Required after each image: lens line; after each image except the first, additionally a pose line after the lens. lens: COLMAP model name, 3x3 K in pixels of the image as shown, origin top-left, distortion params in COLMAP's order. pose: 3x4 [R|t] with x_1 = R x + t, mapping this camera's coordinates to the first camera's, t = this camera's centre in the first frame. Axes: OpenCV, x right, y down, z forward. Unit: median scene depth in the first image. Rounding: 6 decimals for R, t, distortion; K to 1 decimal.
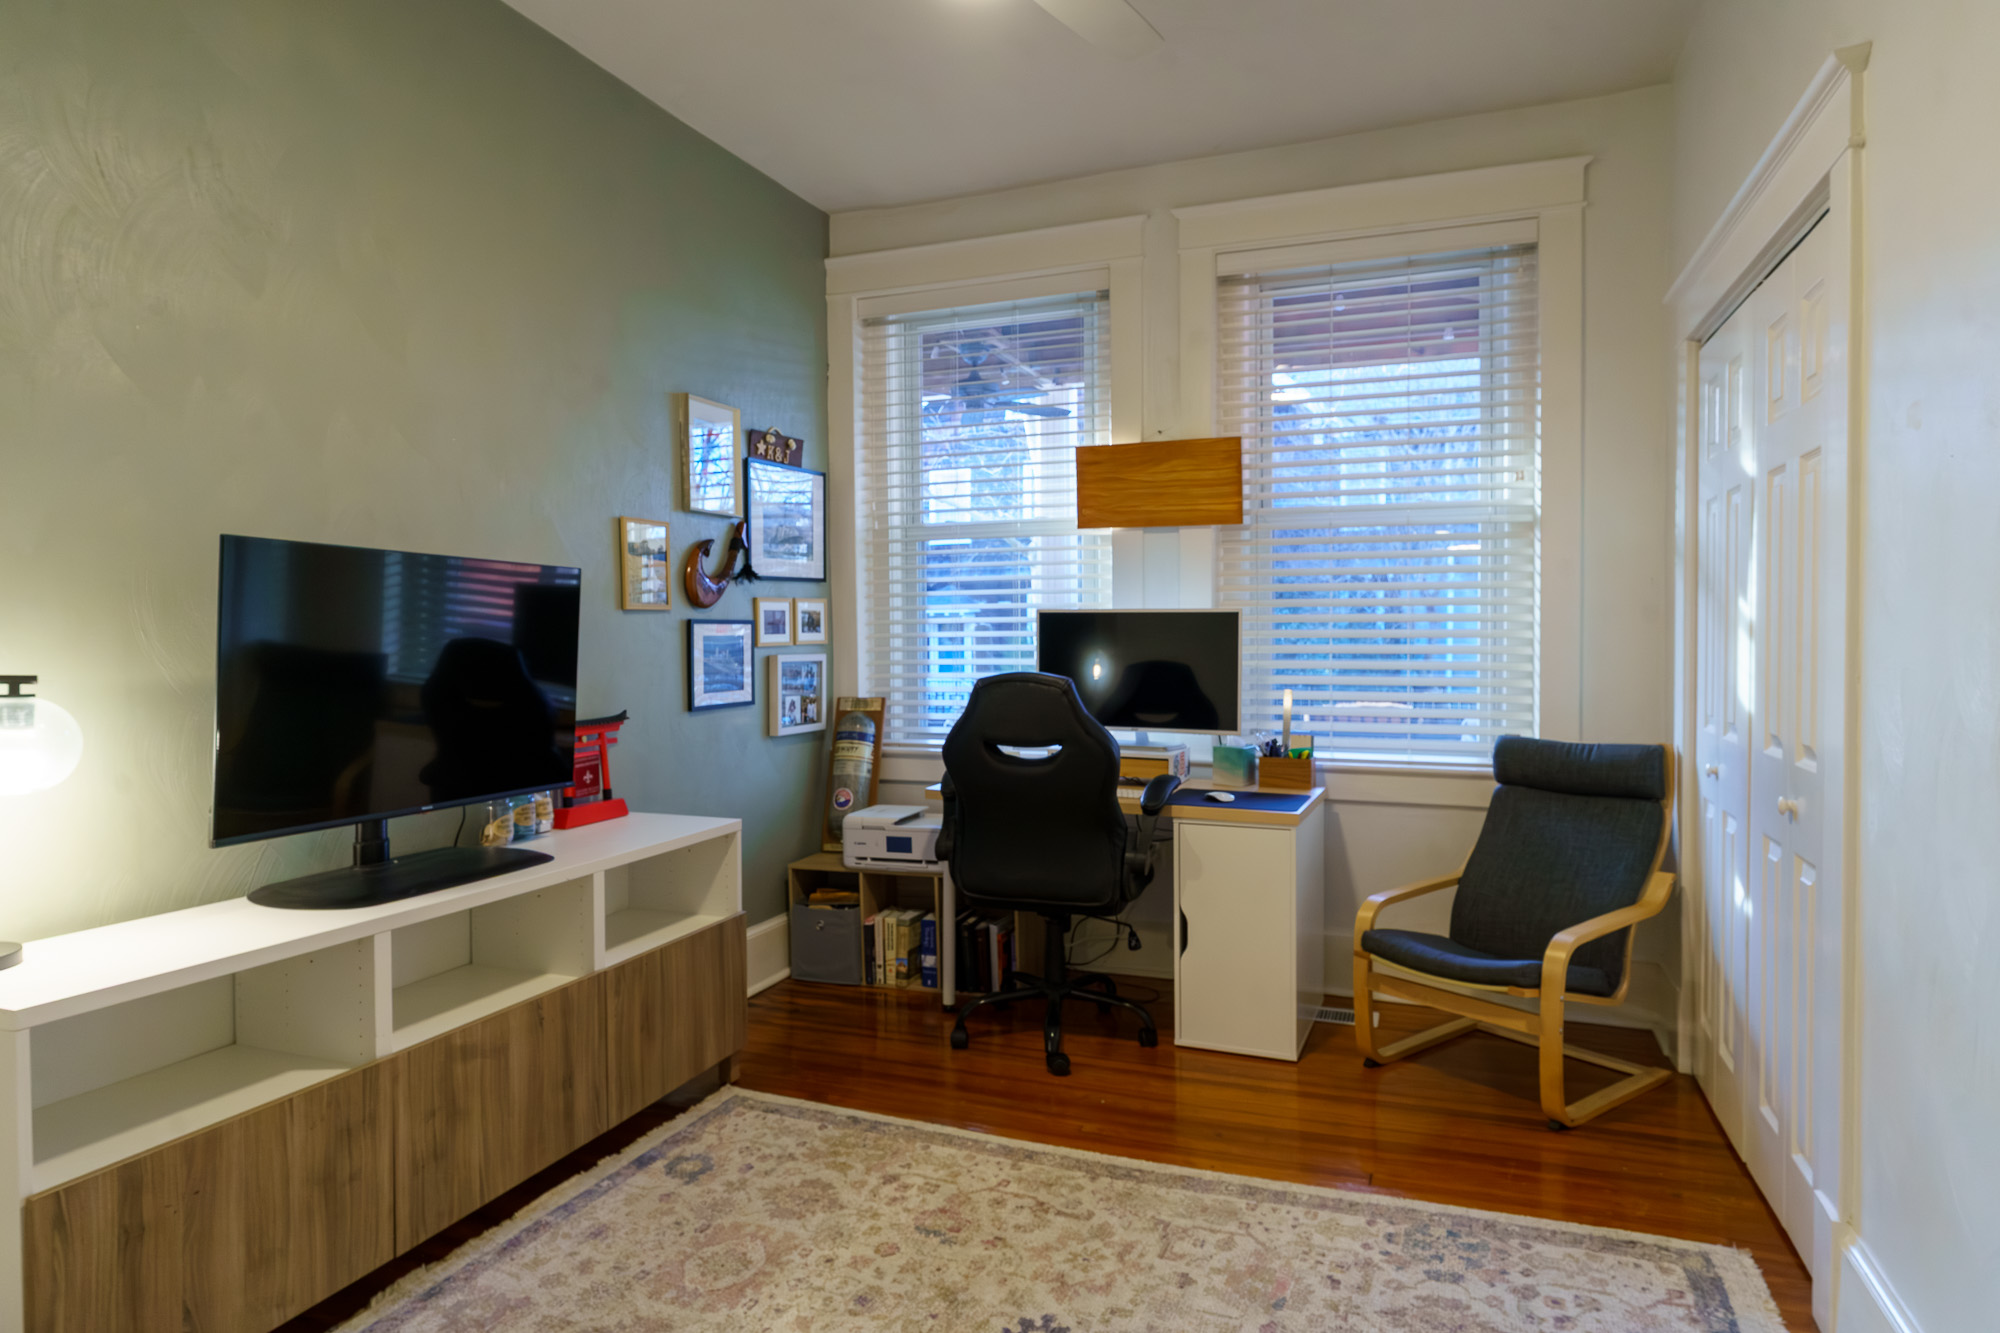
lens RADIAL K [[1089.3, 0, 1040.3], [0, 1089.3, 663.3], [0, 0, 1]] dist [-0.004864, 0.000471]
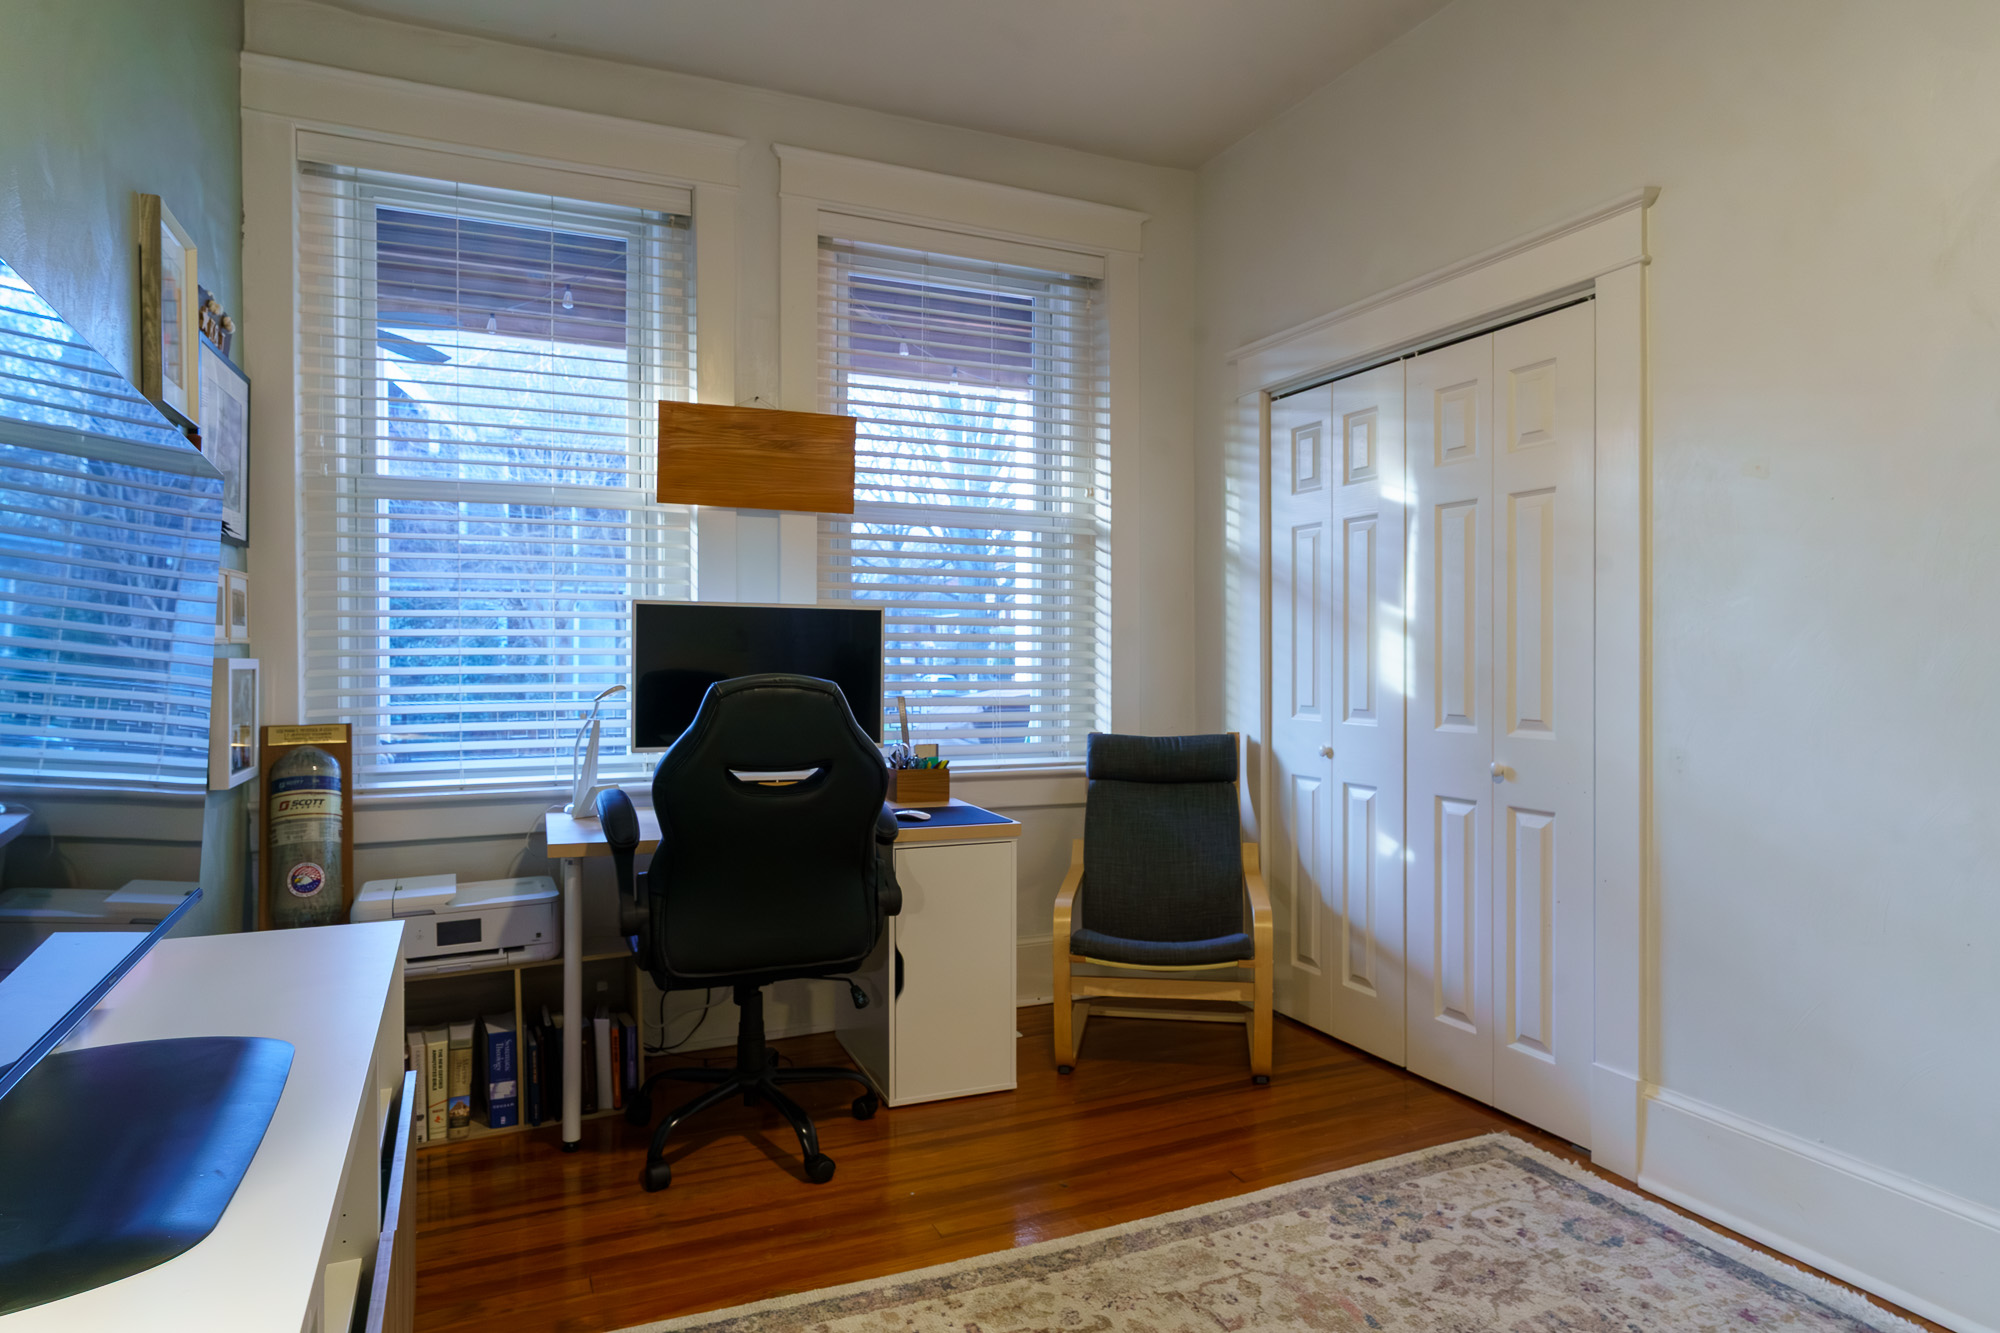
lens RADIAL K [[1089.3, 0, 1040.3], [0, 1089.3, 663.3], [0, 0, 1]] dist [-0.004864, 0.000471]
pose [[0.742831, -0.001886, 0.669477, -0.358704], [0.013087, 0.999846, -0.011705, 0.010033], [-0.669351, 0.017457, 0.742741, 0.268634]]
